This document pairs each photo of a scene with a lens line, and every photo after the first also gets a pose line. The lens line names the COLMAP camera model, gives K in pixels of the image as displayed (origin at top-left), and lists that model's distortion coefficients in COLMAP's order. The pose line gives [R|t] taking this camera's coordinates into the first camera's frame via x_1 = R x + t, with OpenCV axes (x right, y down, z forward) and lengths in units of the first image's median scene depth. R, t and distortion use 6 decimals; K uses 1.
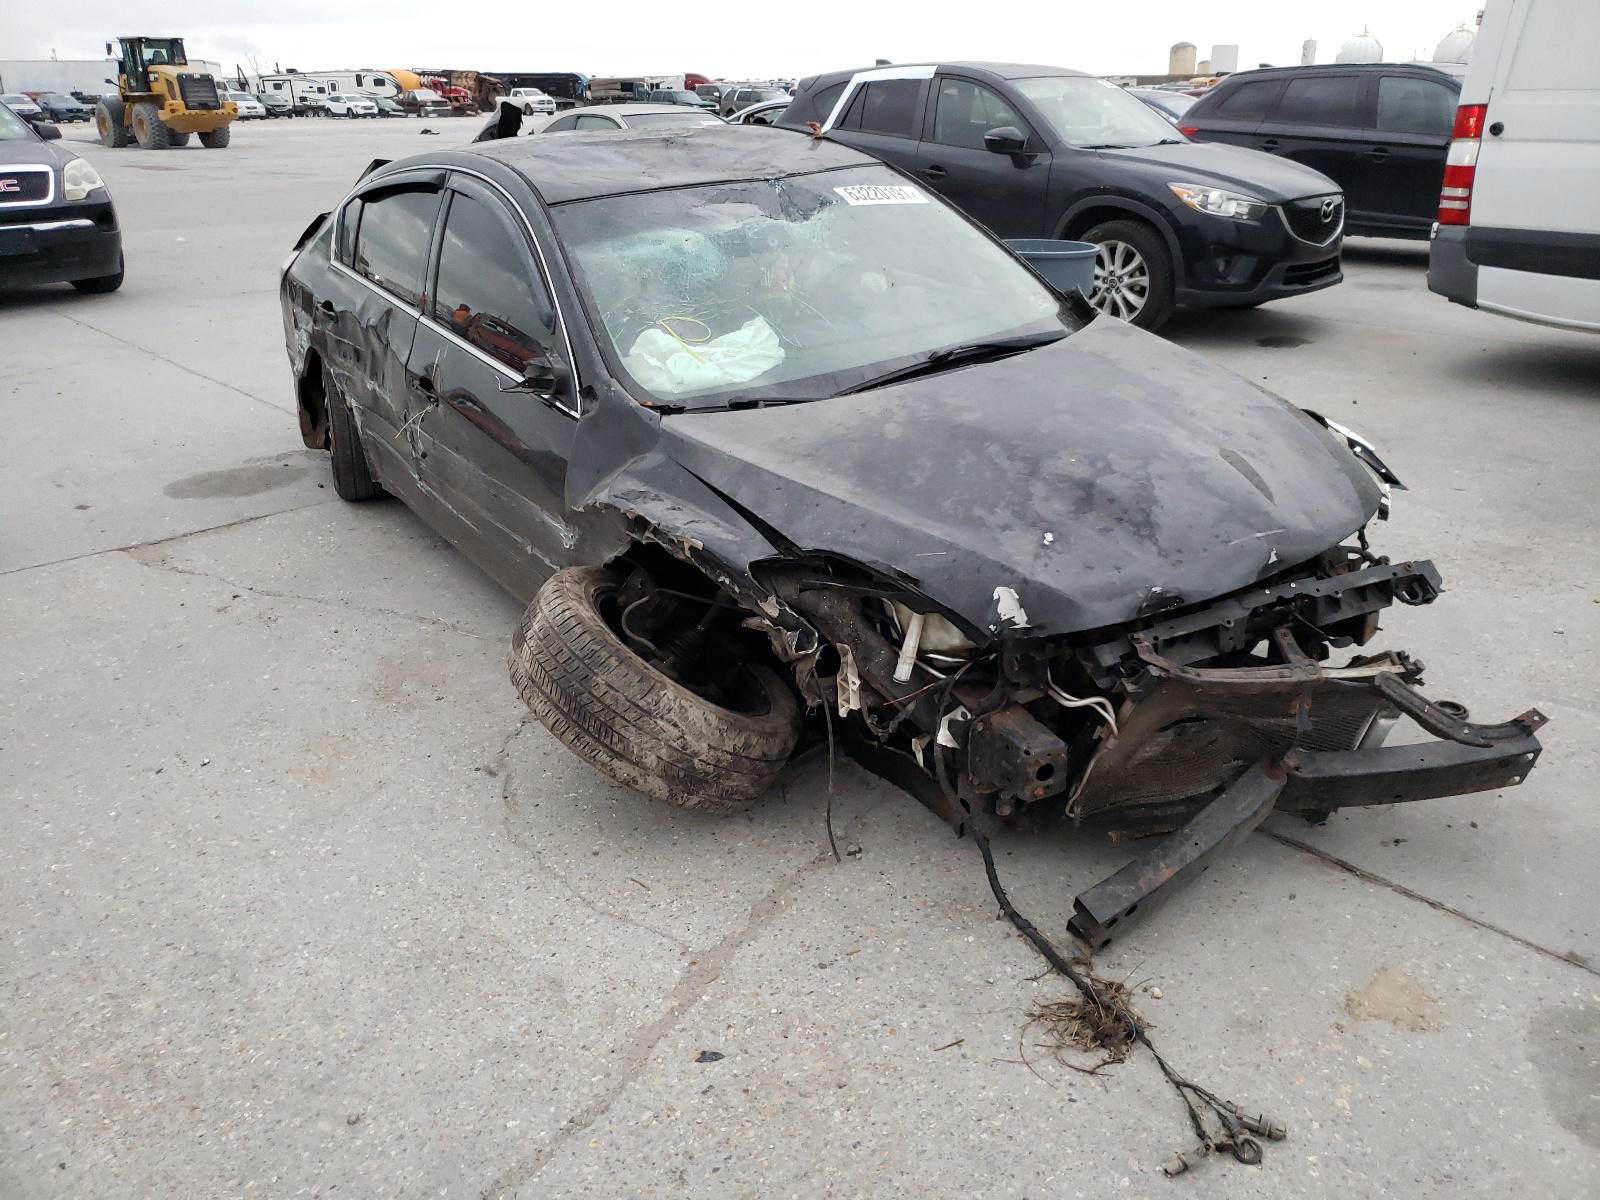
lens RADIAL K [[1298.6, 0, 873.4], [0, 1298.6, 601.5], [0, 0, 1]] dist [-0.012897, 0.048629]
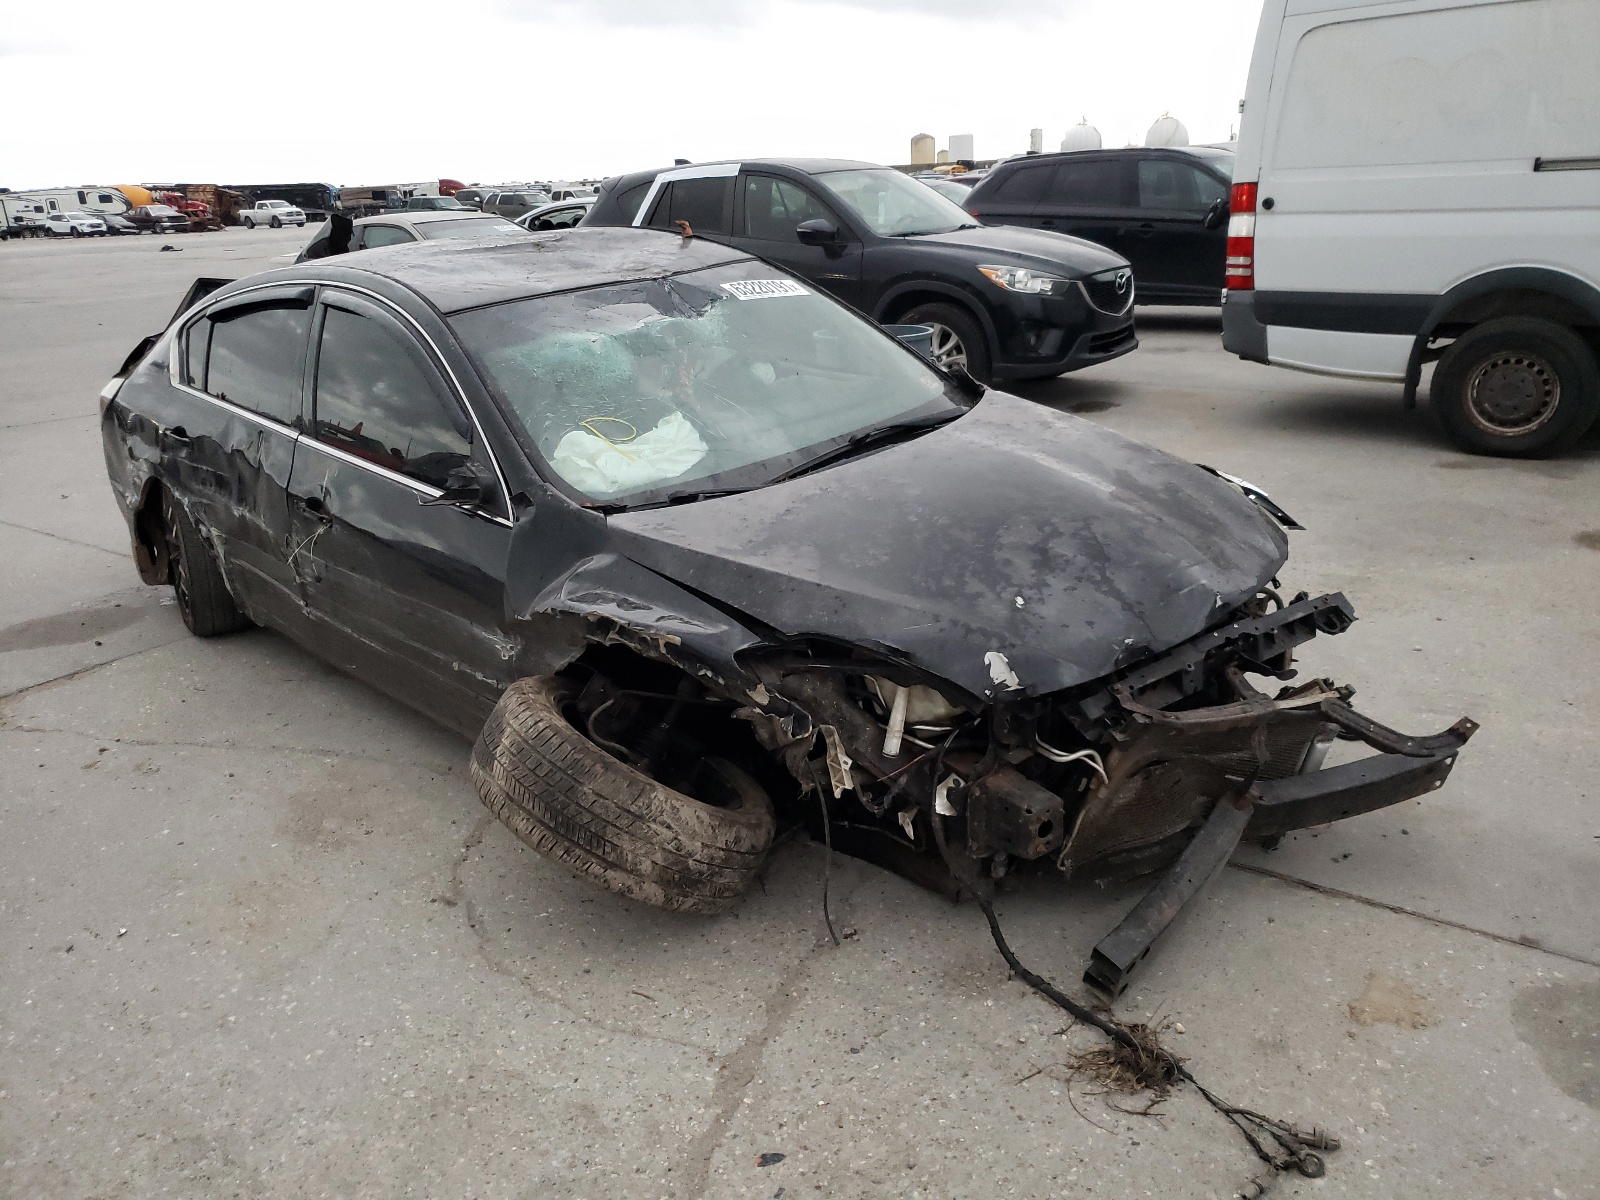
lens RADIAL K [[1298.6, 0, 873.4], [0, 1298.6, 601.5], [0, 0, 1]] dist [-0.012897, 0.048629]
pose [[0.981567, -0.090316, 0.168434, -0.143073], [0.100982, 0.993319, -0.055858, -0.002952], [-0.162264, 0.071837, 0.984129, -0.002919]]
